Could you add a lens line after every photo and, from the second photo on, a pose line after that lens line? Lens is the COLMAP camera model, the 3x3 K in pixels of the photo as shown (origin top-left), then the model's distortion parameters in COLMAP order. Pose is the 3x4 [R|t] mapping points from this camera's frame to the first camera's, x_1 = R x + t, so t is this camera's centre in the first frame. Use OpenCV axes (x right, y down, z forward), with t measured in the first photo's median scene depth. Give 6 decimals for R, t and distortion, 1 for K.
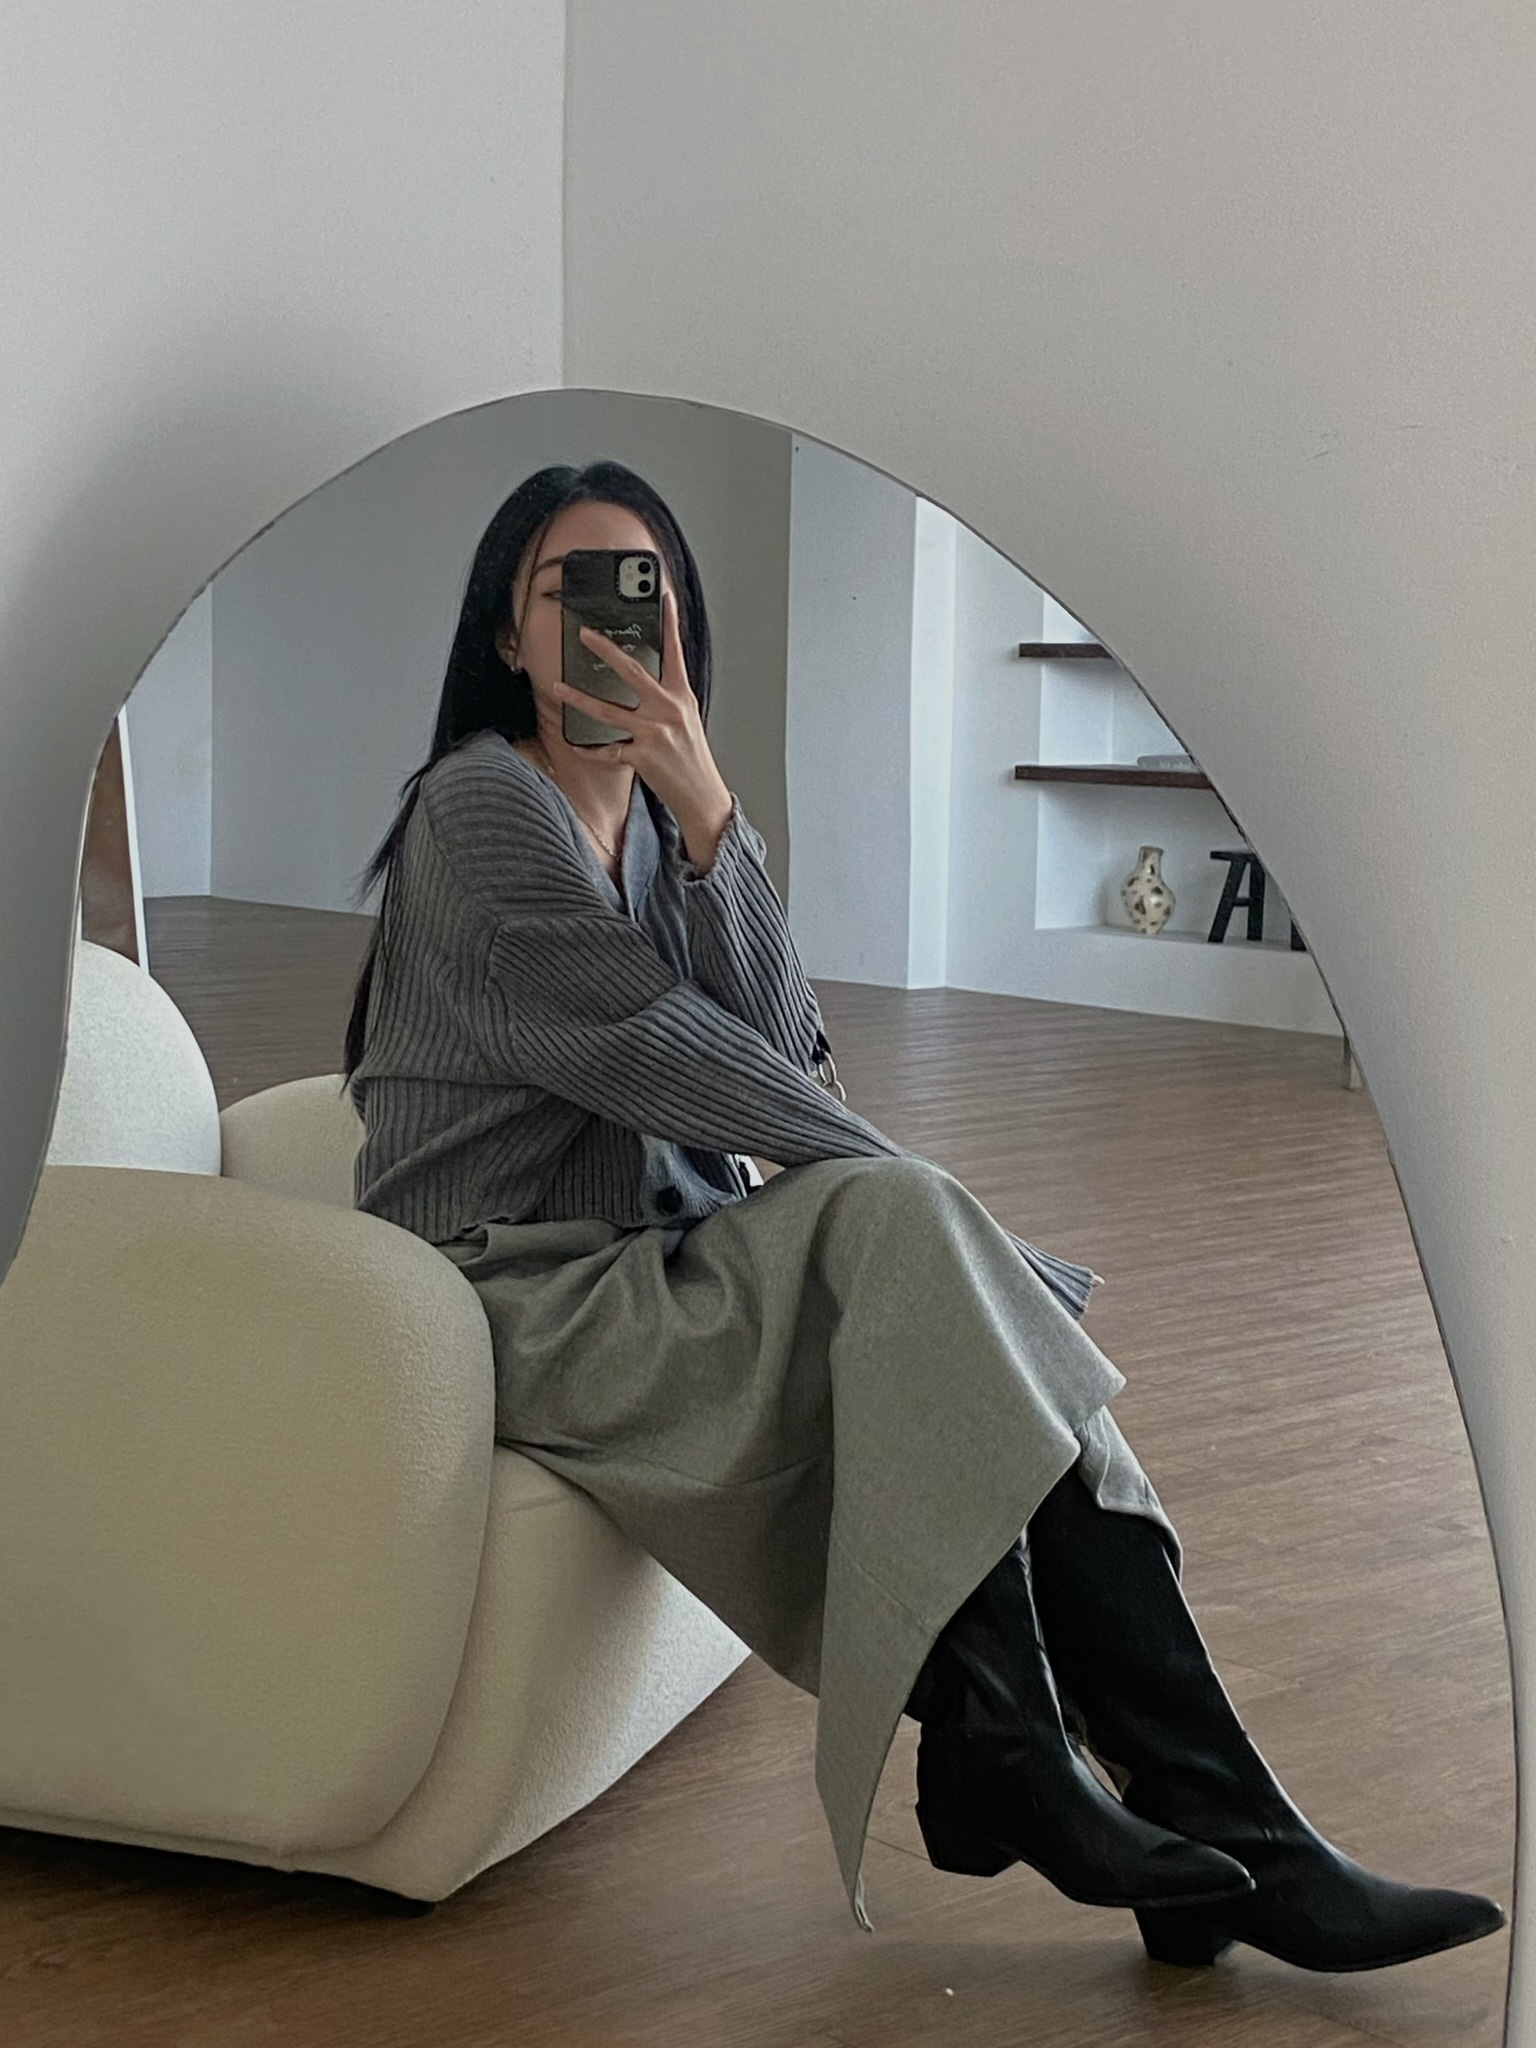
lens RADIAL K [[2289.5, 0, 773.9], [0, 2289.5, 952.2], [0, 0, 1]] dist [0.230045, -0.537197]
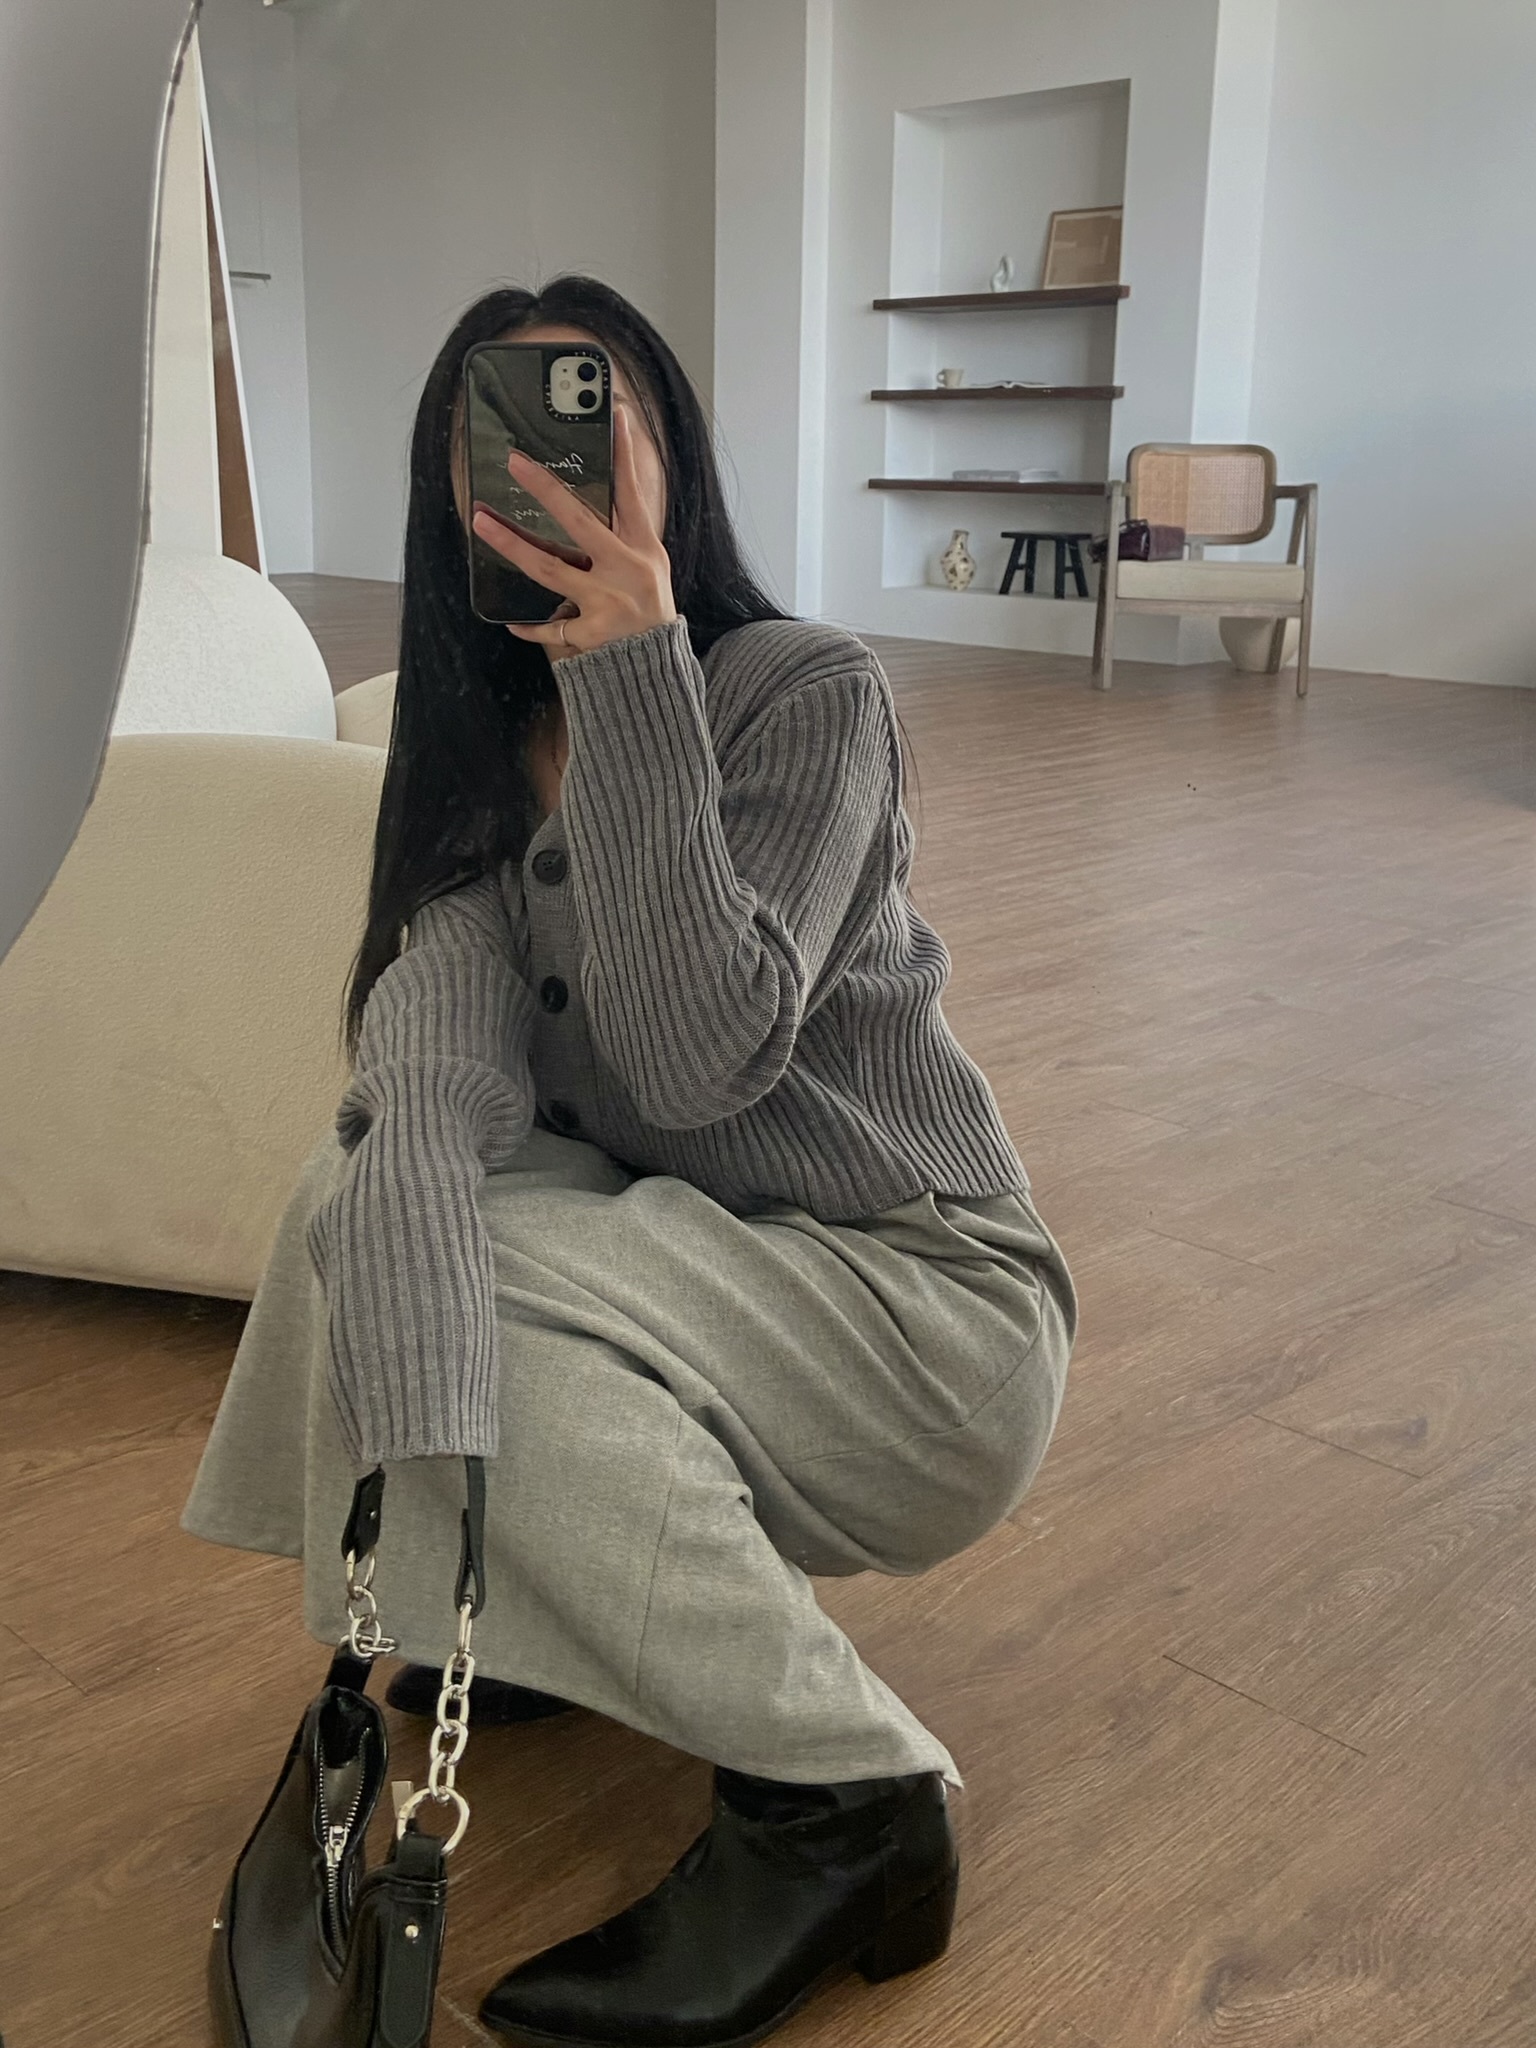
lens RADIAL K [[2289.5, 0, 773.9], [0, 2289.5, 952.2], [0, 0, 1]] dist [0.230045, -0.537197]
pose [[0.999194, -0.004418, -0.039889, 0.082261], [0.011863, 0.982020, 0.188401, -0.049023], [0.038340, -0.188723, 0.981282, -0.425371]]
